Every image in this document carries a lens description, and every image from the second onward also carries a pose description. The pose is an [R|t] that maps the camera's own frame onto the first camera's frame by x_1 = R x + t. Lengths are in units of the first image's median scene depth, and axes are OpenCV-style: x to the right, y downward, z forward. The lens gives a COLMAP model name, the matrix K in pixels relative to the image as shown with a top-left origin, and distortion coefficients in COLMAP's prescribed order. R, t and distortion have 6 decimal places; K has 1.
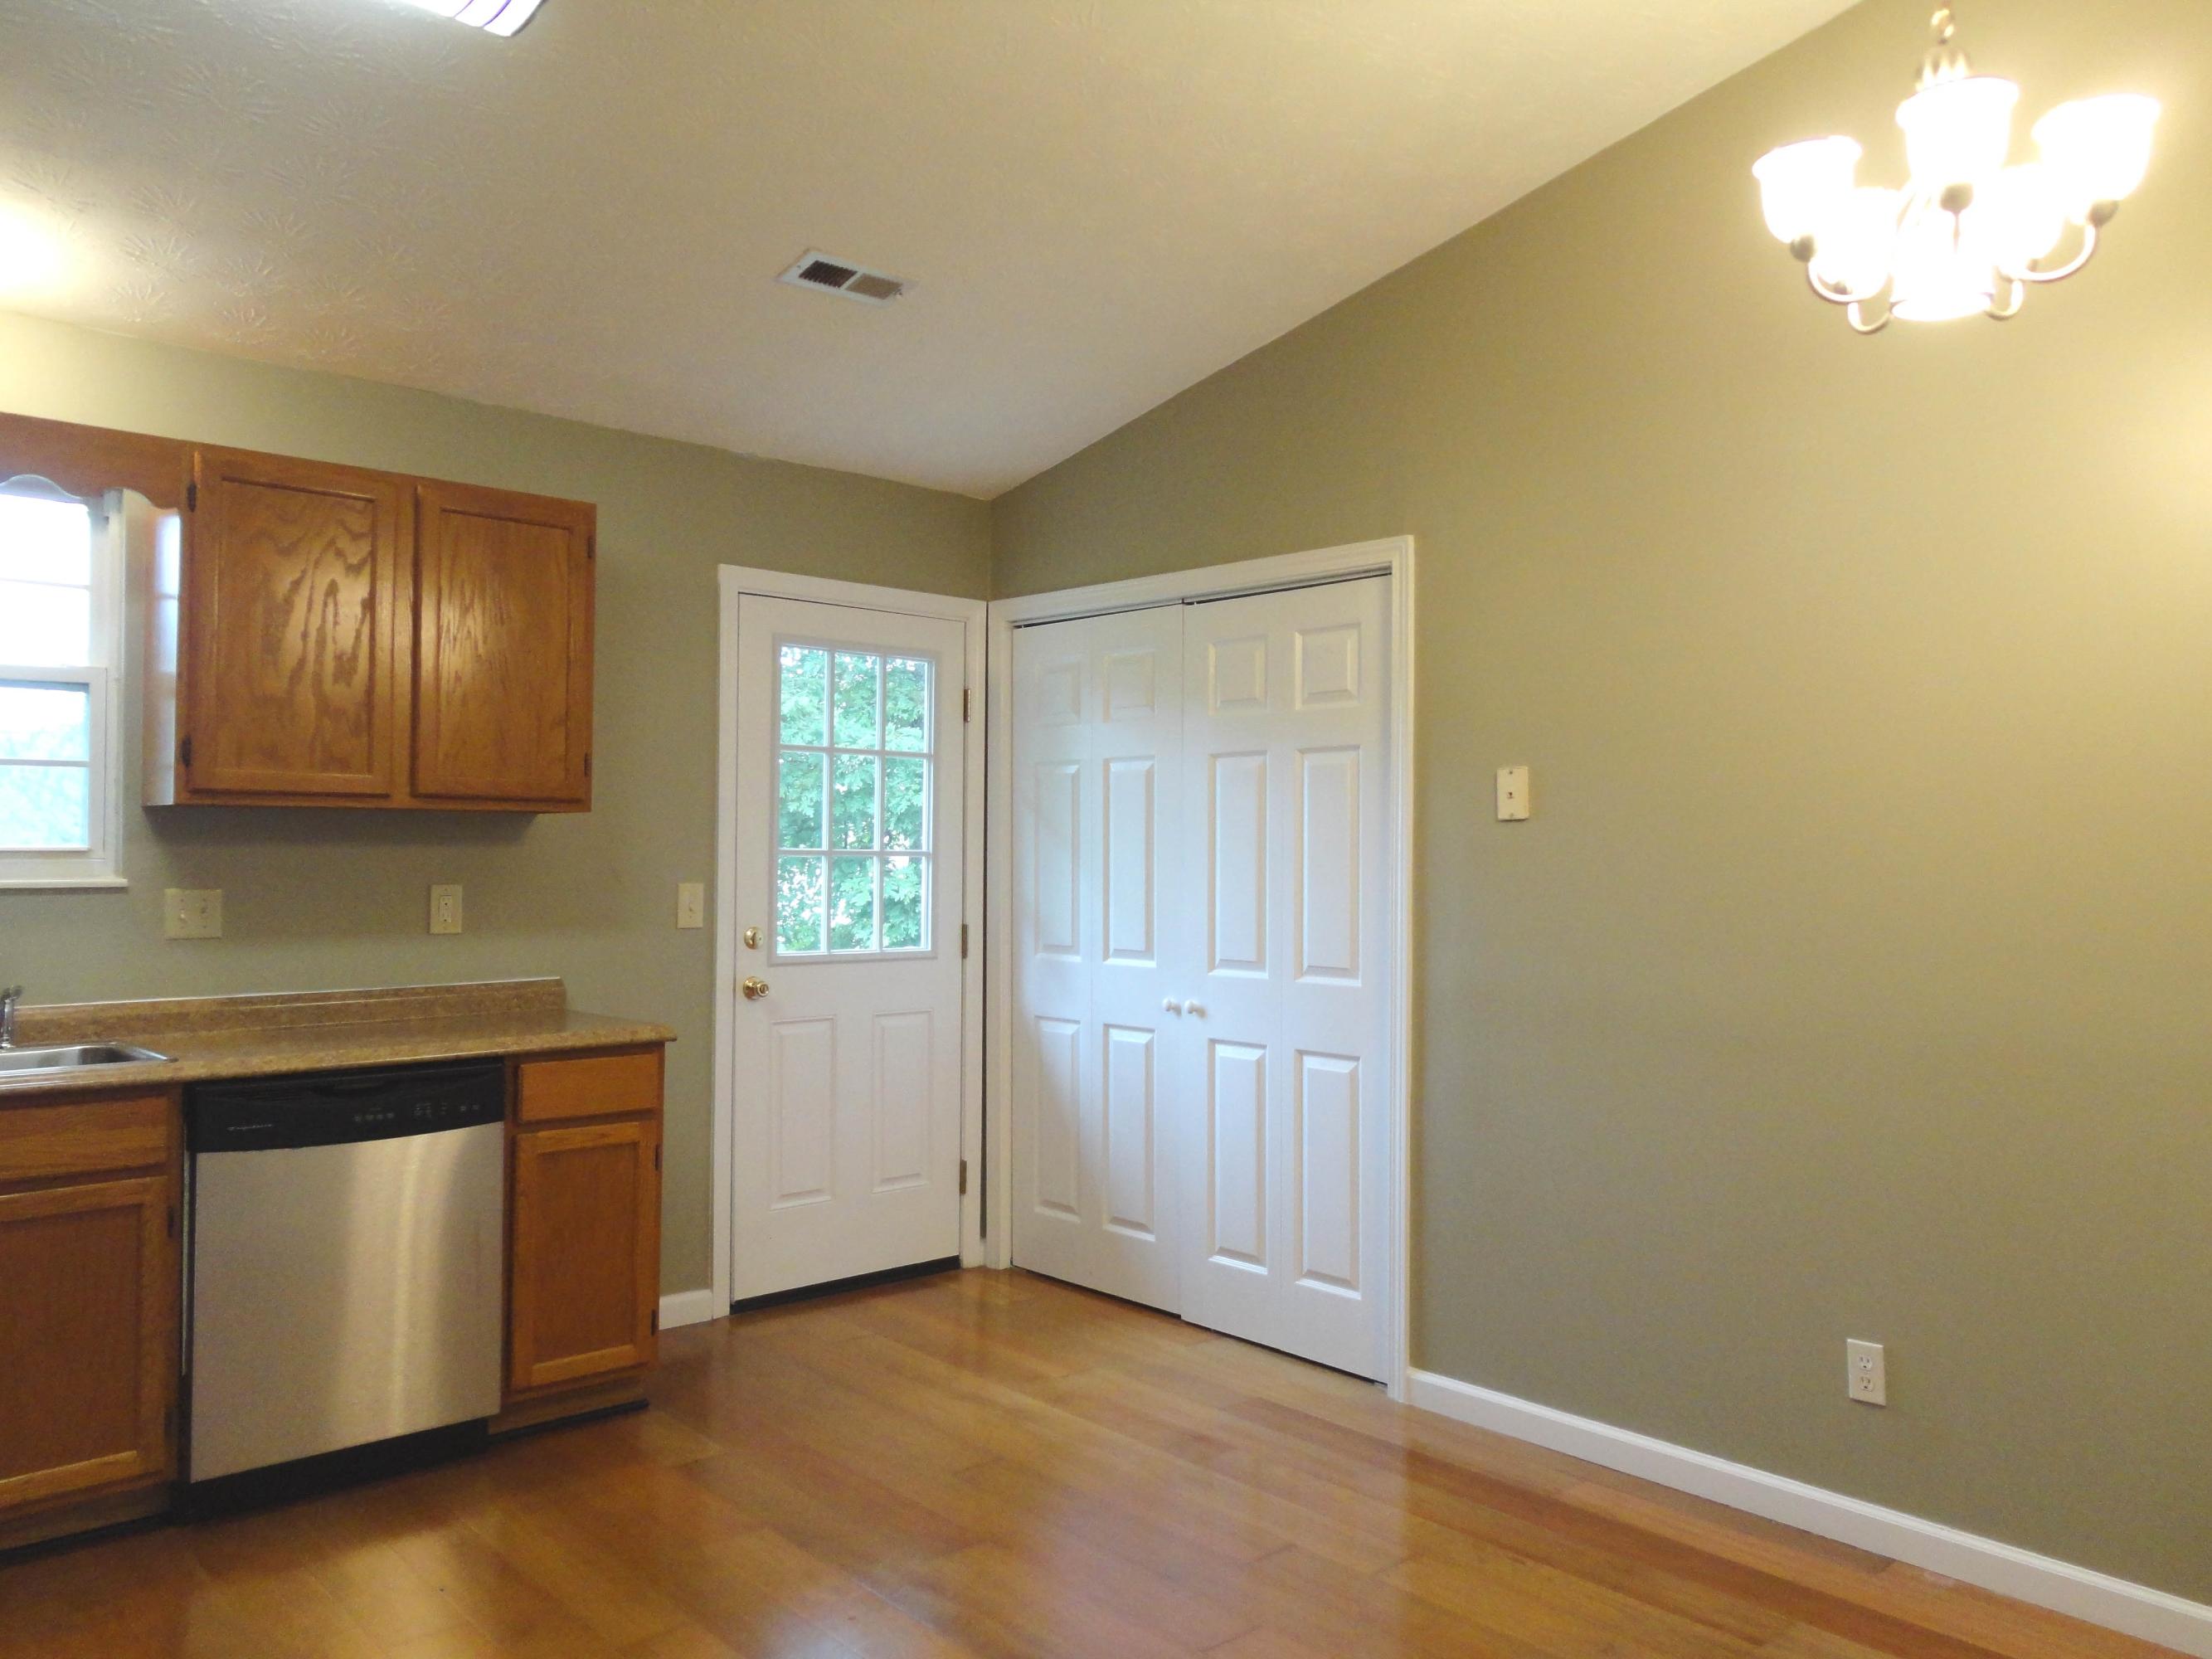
lens RADIAL K [[1628.2, 0, 1106.0], [0, 1628.2, 829.5], [0, 0, 1]] dist [-0.003947, -0.000175]
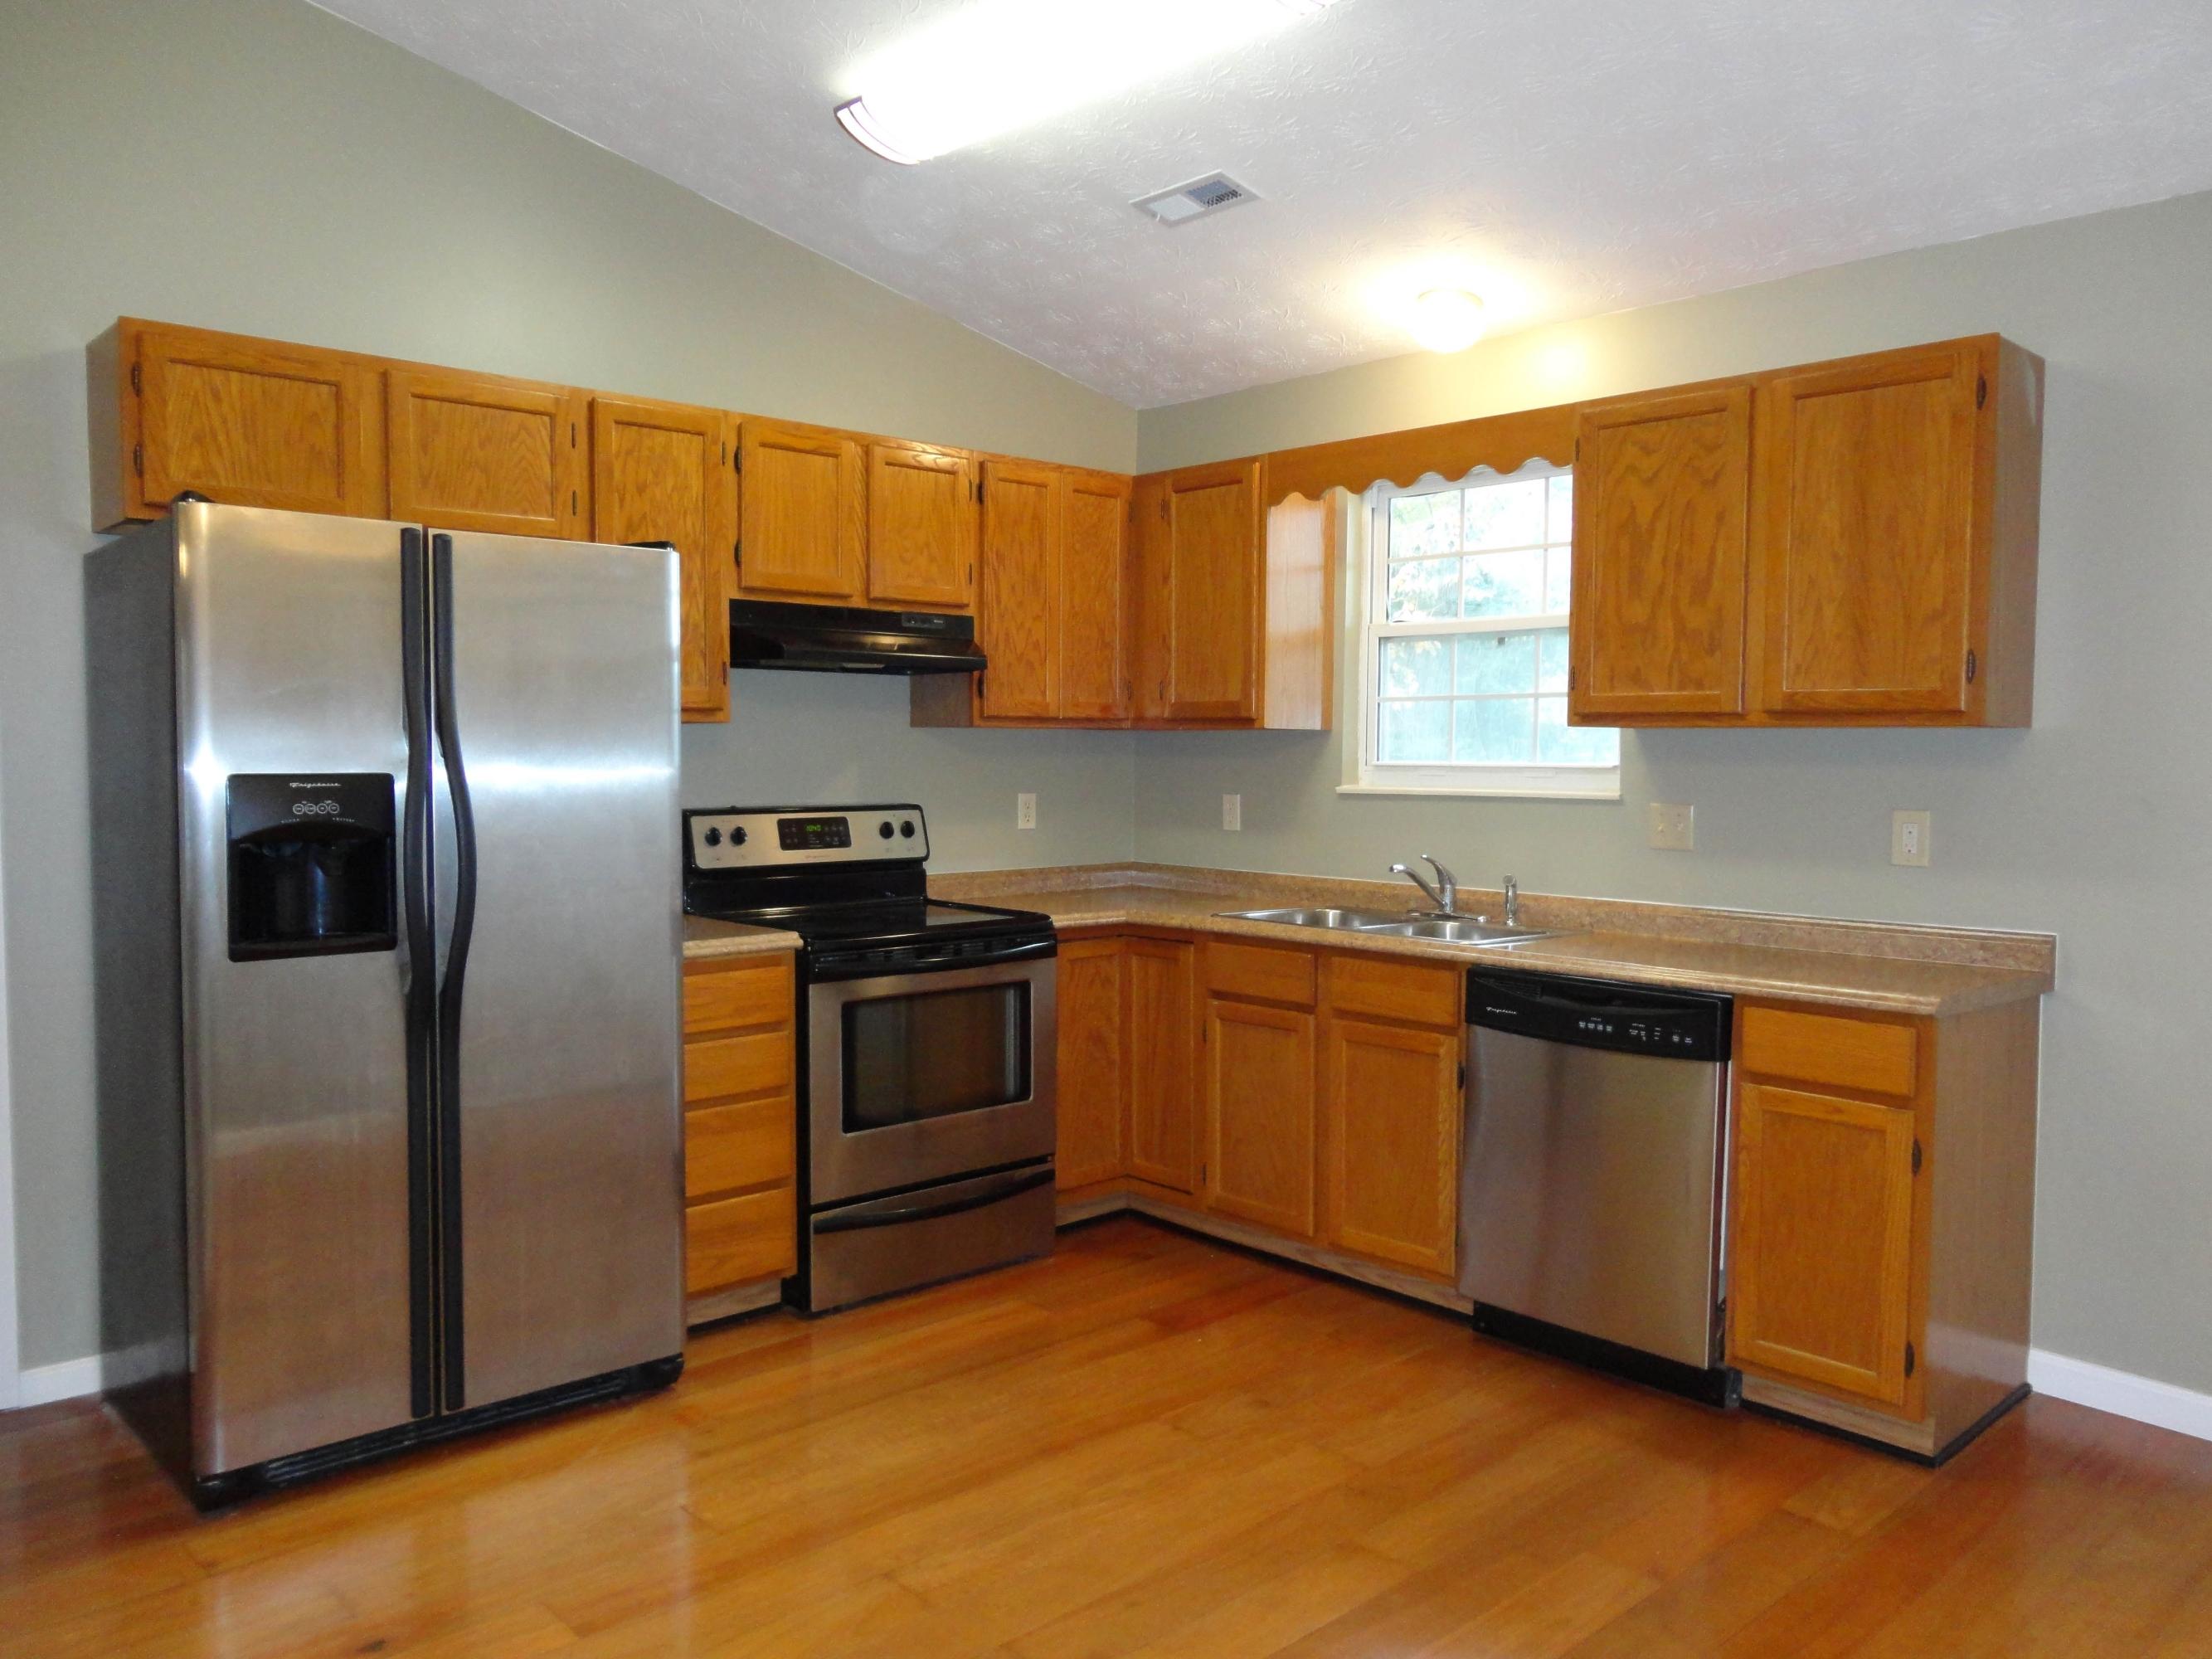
lens RADIAL K [[1628.2, 0, 1106.0], [0, 1628.2, 829.5], [0, 0, 1]] dist [-0.003947, -0.000175]
pose [[0.005759, 0.046174, -0.998917, 0.542892], [0.009638, 0.998884, 0.046228, -0.000137], [0.999937, -0.009894, 0.005308, 0.637595]]
